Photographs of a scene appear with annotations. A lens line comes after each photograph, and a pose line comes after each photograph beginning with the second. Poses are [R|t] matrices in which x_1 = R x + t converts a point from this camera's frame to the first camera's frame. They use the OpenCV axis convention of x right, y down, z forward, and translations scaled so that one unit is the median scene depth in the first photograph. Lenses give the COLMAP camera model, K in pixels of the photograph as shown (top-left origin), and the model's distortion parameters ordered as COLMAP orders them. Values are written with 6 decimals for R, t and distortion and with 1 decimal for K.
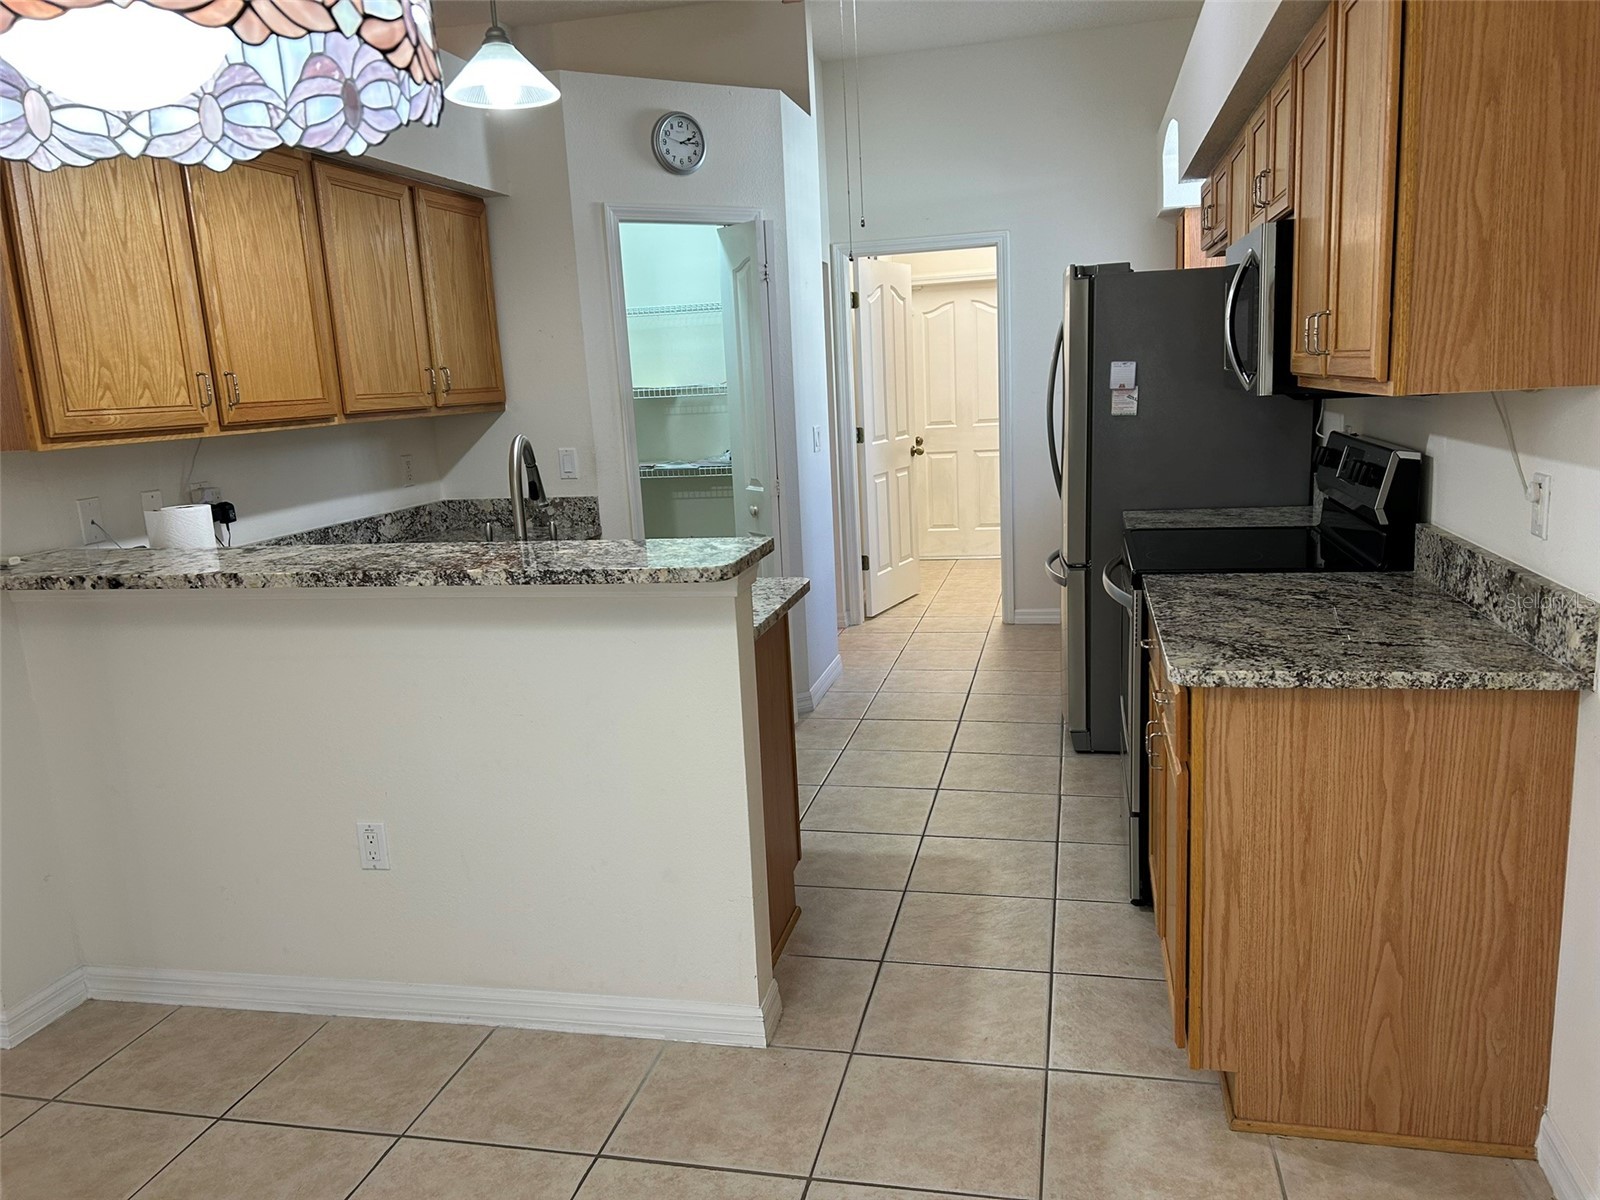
lens RADIAL K [[1200.1, 0, 804.1], [0, 1200.1, 615.2], [0, 0, 1]] dist [0.031703, -0.002492]
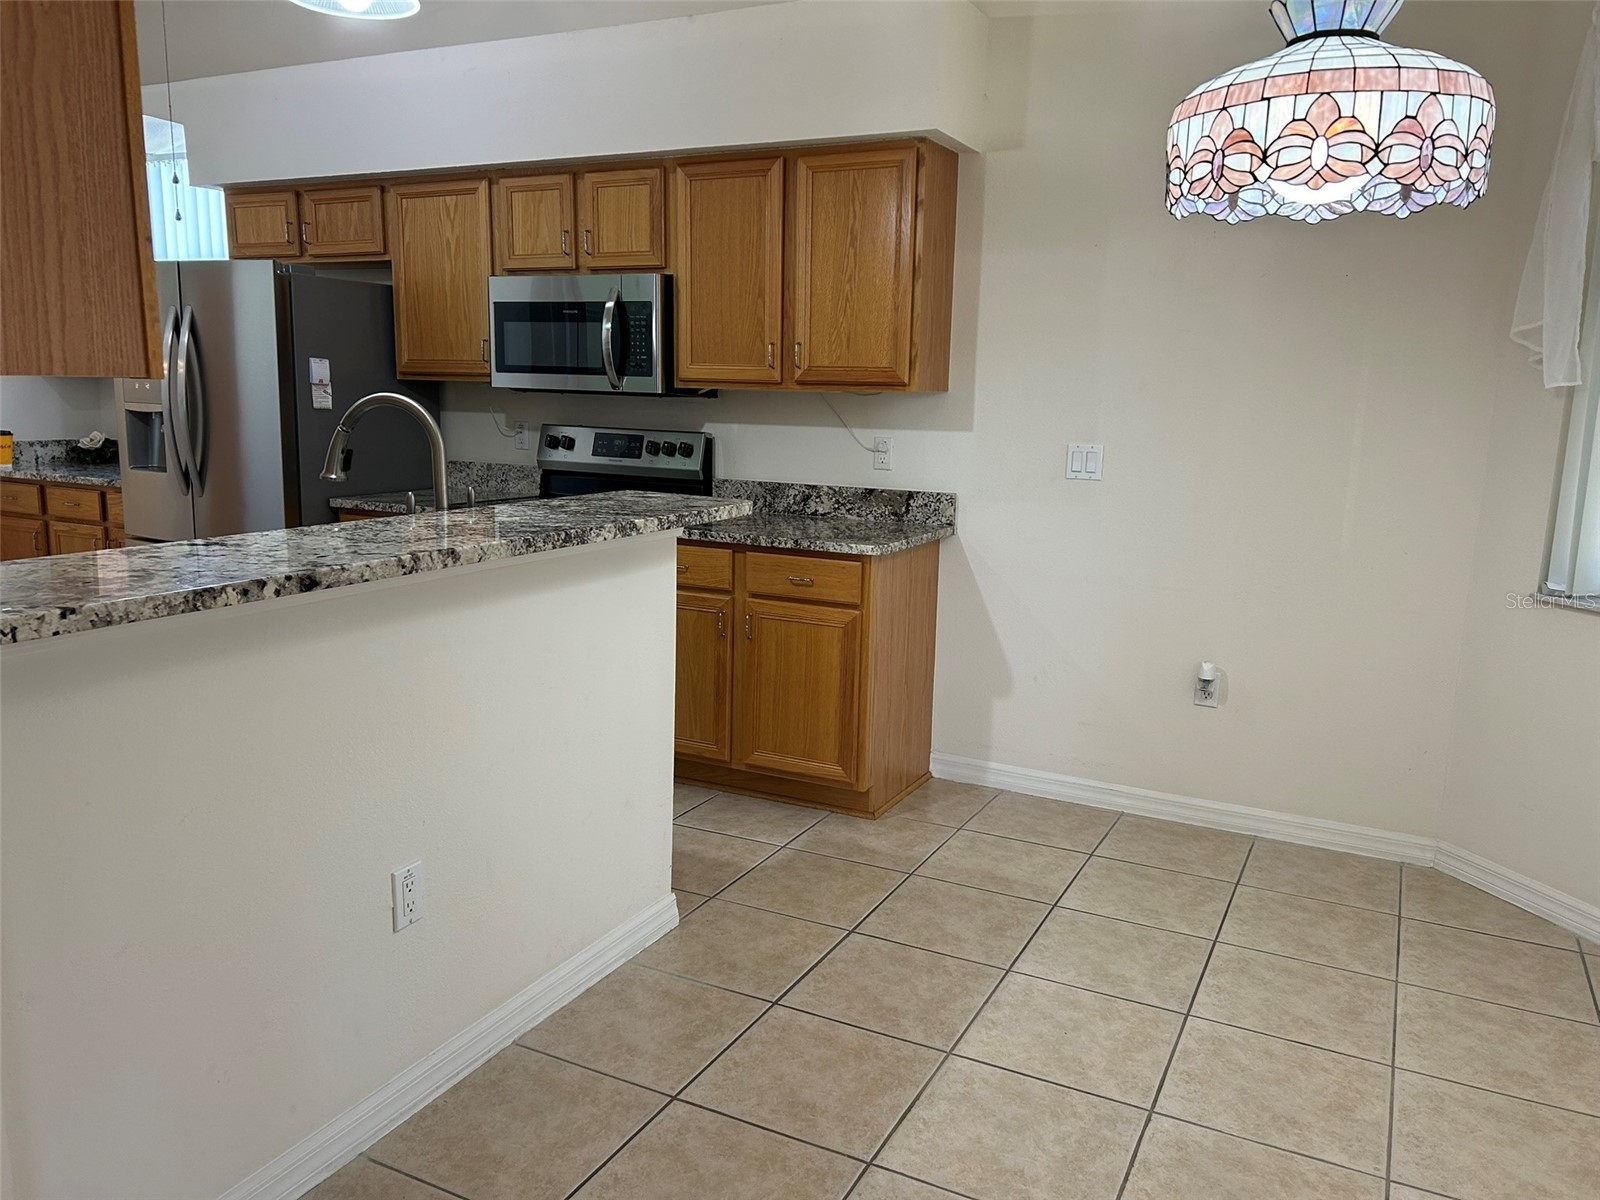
lens RADIAL K [[1180.4, 0, 800.0], [0, 1180.4, 600.0], [0, 0, 1]] dist [0.040596, -0.004601]
pose [[0.250212, -0.118055, 0.960967, -1.134080], [0.157471, 0.984284, 0.079918, -0.026892], [-0.955299, 0.131328, 0.264870, 0.569119]]
